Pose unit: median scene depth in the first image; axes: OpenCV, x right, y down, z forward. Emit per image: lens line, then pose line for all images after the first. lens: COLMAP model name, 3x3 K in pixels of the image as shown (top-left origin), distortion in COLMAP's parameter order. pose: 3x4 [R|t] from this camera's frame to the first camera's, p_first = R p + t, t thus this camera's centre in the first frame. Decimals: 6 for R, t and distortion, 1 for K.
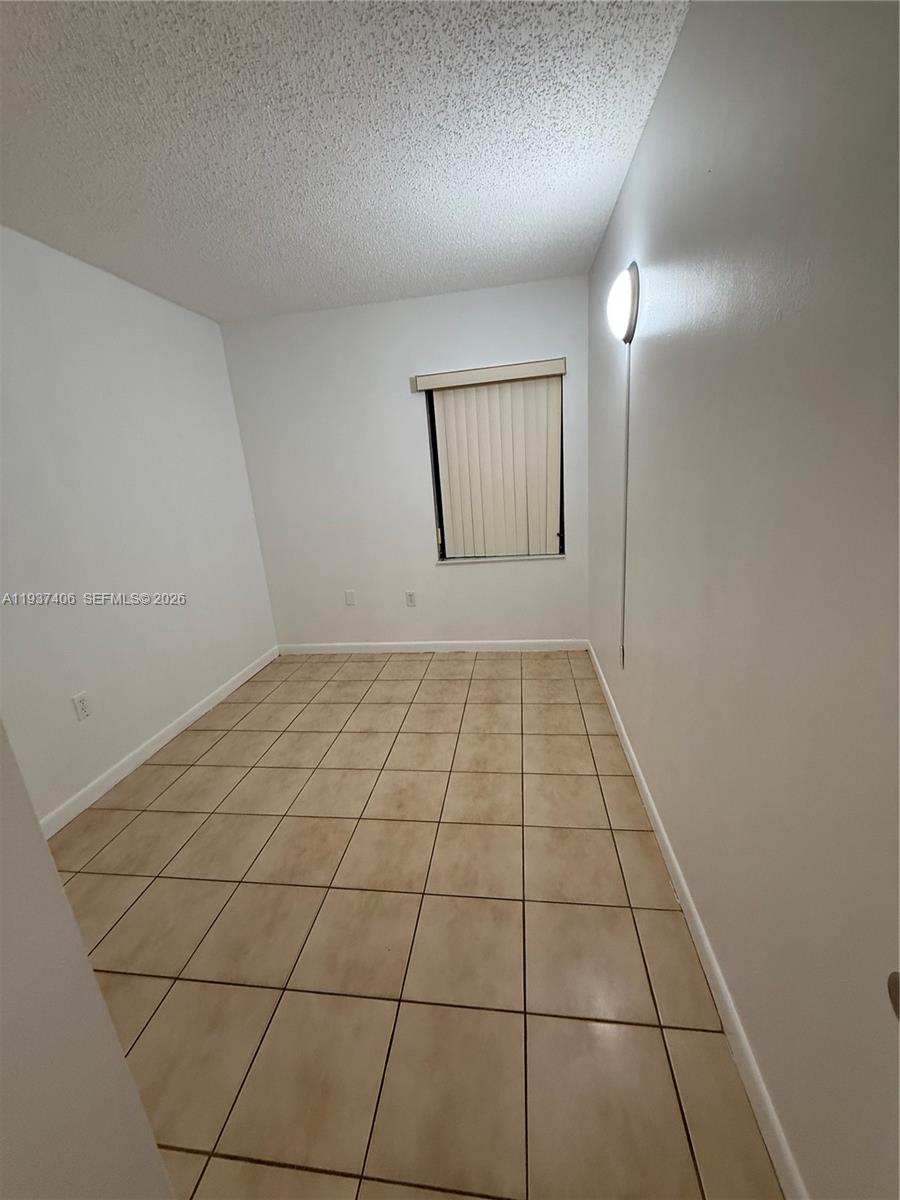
lens RADIAL K [[430.2, 0, 450.0], [0, 430.2, 600.0], [0, 0, 1]] dist [0.000183, 0.000013]
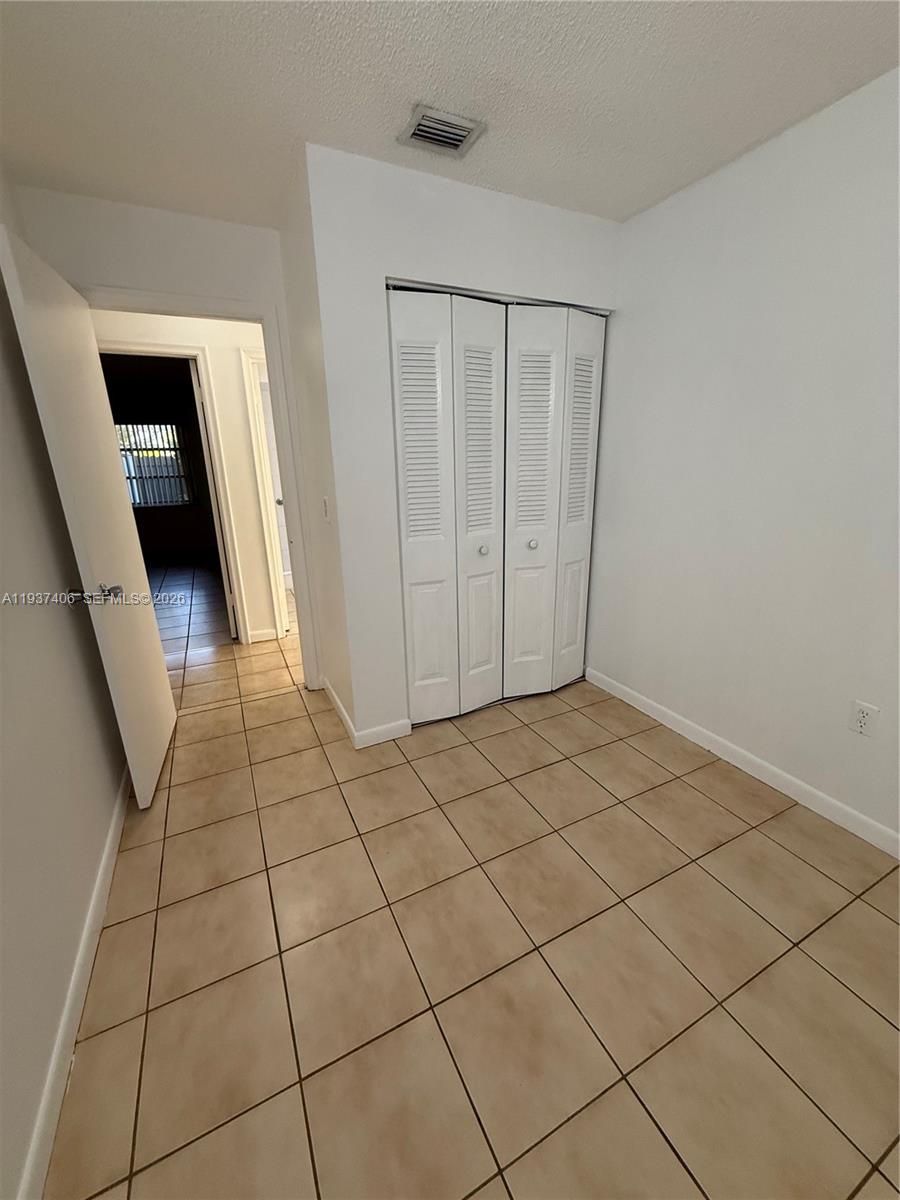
lens RADIAL K [[484.2, 0, 432.5], [0, 484.2, 599.9], [0, 0, 1]] dist [0.000476, -0.000074]
pose [[-0.831687, 0.242970, -0.499262, 0.201366], [-0.084730, 0.833107, 0.546584, -0.407837], [0.548742, 0.496889, -0.672297, 1.292169]]
